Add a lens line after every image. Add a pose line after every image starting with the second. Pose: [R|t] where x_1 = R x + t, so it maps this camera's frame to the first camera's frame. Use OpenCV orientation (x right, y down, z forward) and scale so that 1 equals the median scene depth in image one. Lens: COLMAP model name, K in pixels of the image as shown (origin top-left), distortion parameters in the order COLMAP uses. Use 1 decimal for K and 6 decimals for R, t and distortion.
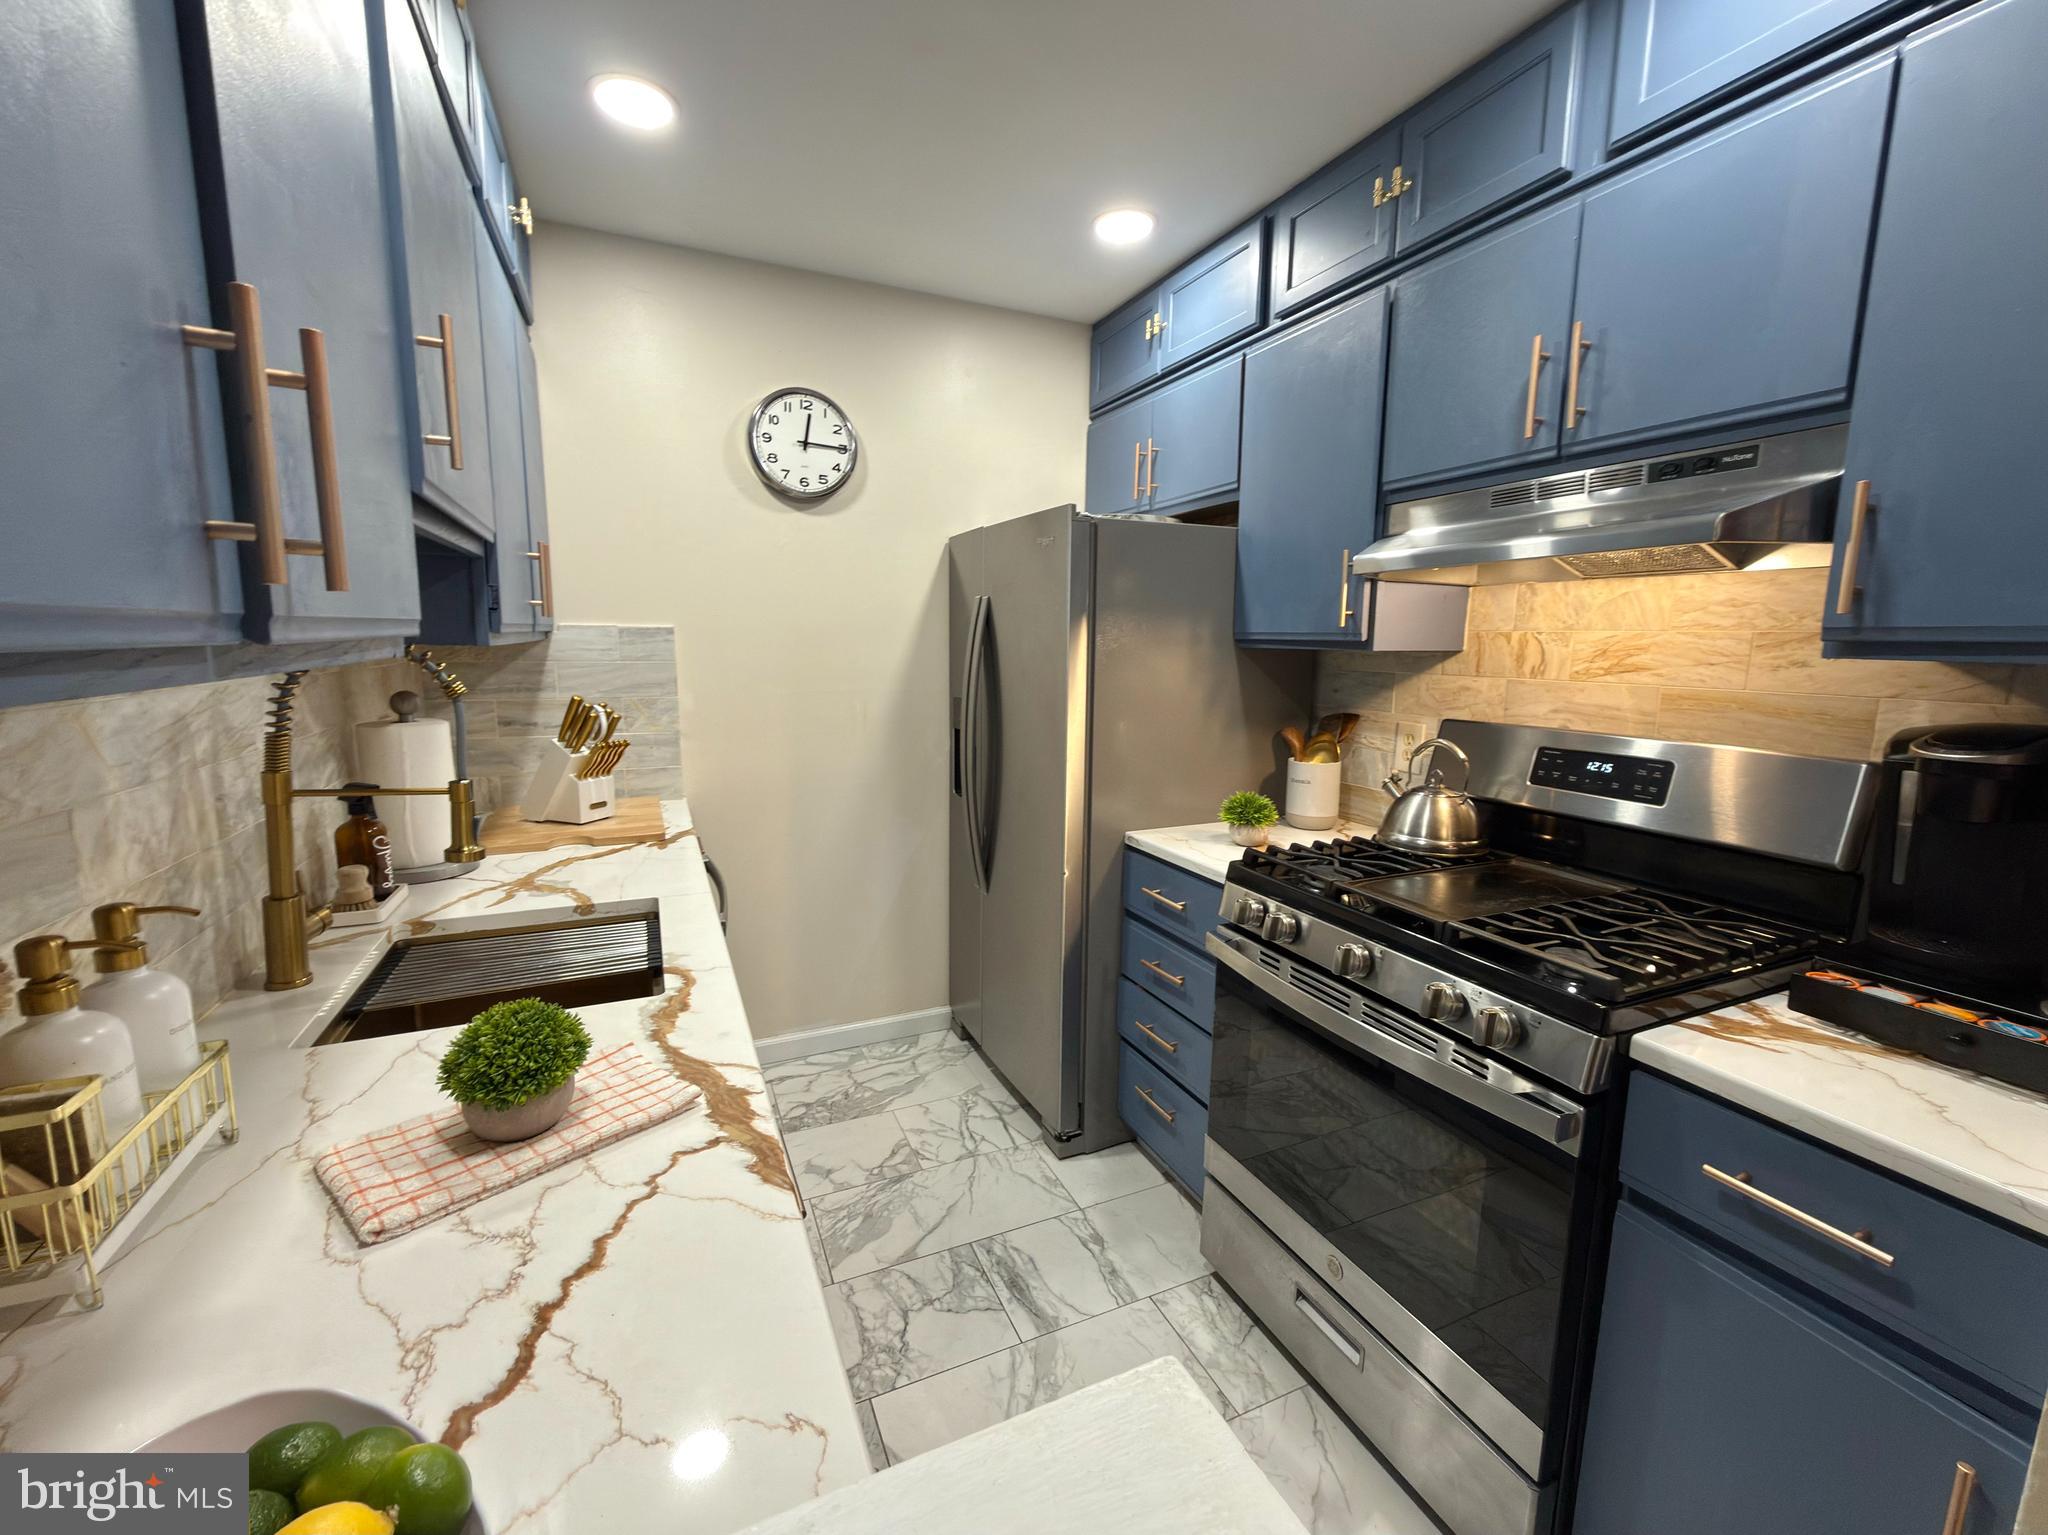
lens RADIAL K [[834.2, 0, 1023.5], [0, 834.2, 764.6], [0, 0, 1]] dist [-0.001386, 0.000043]
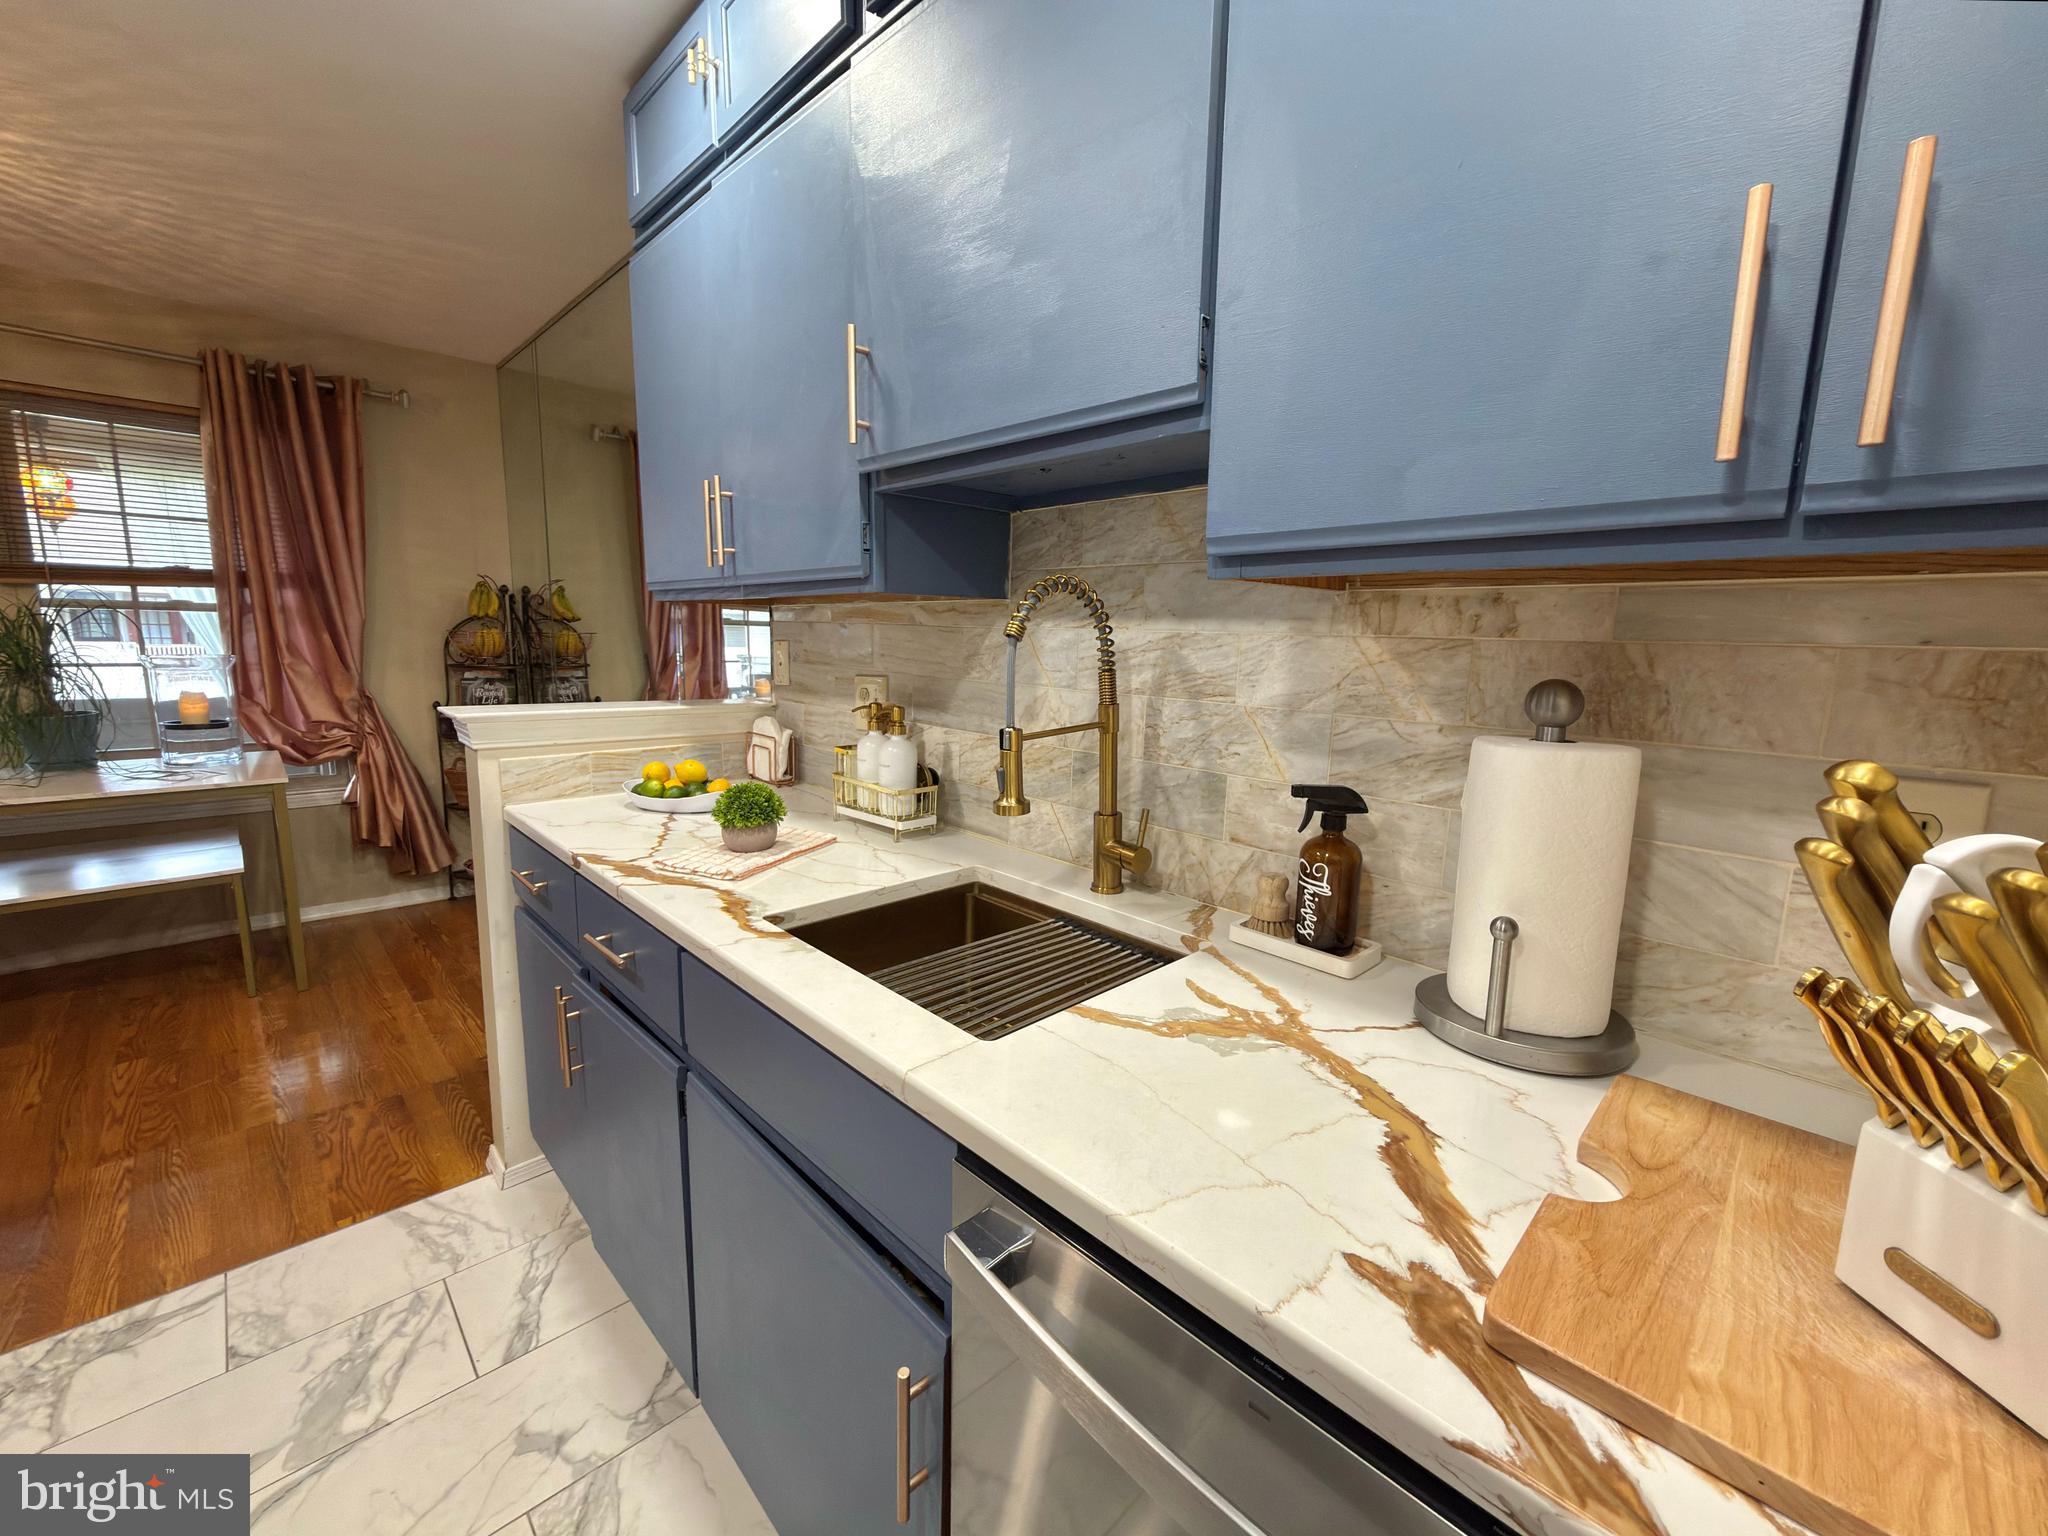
lens RADIAL K [[834.2, 0, 1020.7], [0, 834.2, 761.6], [0, 0, 1]] dist [-0.001386, 0.000043]
pose [[-0.941627, 0.016073, -0.336275, -0.293688], [-0.085867, 0.954357, 0.286059, -0.171260], [0.325524, 0.298236, -0.897268, 1.478897]]
